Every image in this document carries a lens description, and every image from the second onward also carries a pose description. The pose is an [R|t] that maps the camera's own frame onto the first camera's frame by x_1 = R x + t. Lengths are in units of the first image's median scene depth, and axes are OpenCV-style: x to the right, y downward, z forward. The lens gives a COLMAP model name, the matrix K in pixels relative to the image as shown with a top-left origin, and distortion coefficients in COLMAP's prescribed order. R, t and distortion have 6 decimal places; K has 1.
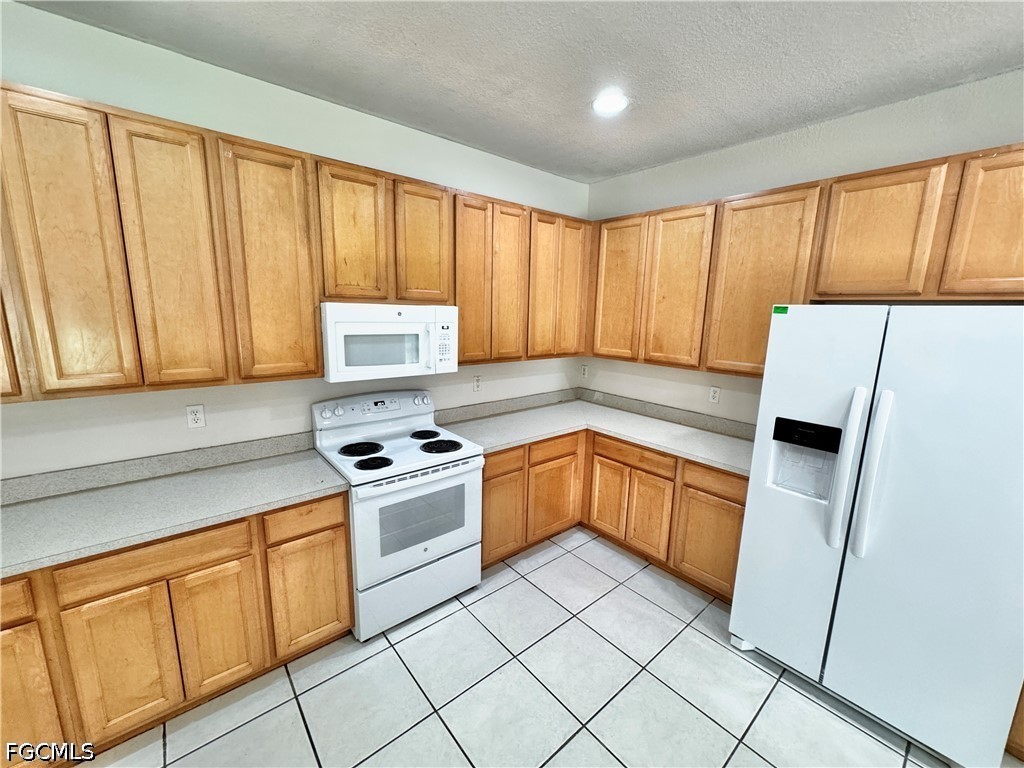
lens RADIAL K [[409.4, 0, 517.5], [0, 409.4, 382.9], [0, 0, 1]] dist [-0.004444, 0.000560]
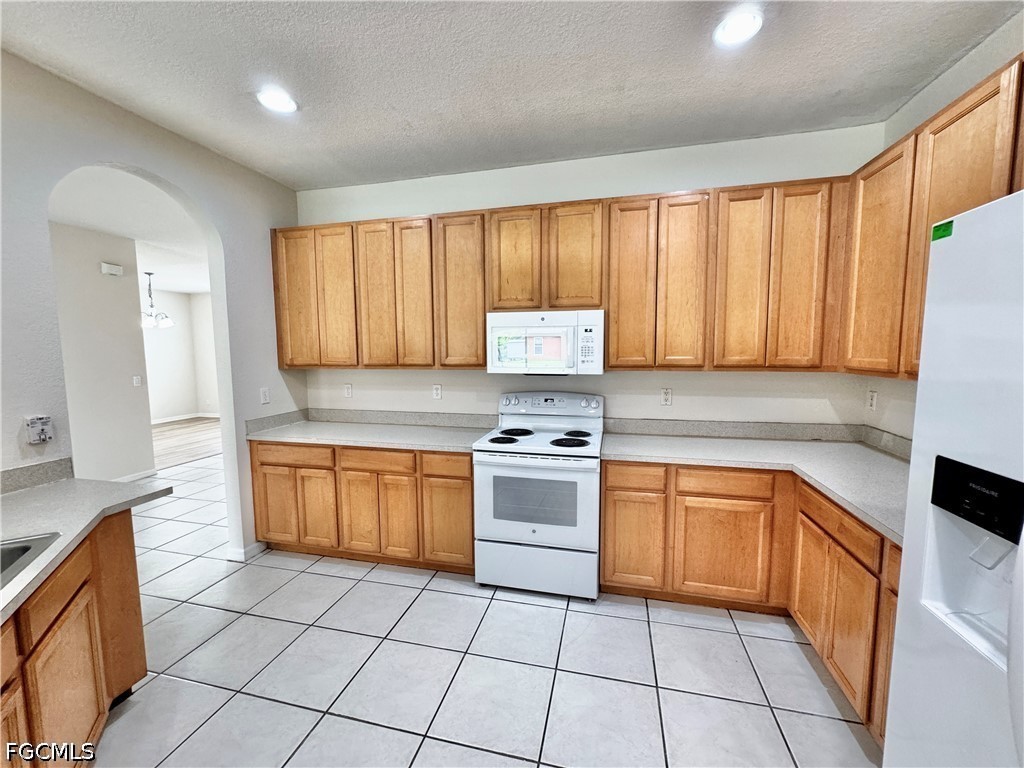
lens RADIAL K [[409.4, 0, 512.1], [0, 409.4, 383.0], [0, 0, 1]] dist [-0.004444, 0.000560]
pose [[0.584988, 0.040727, -0.810019, 0.555593], [-0.121697, 0.991839, -0.038019, 0.060326], [0.801860, 0.120817, 0.585170, 0.247946]]
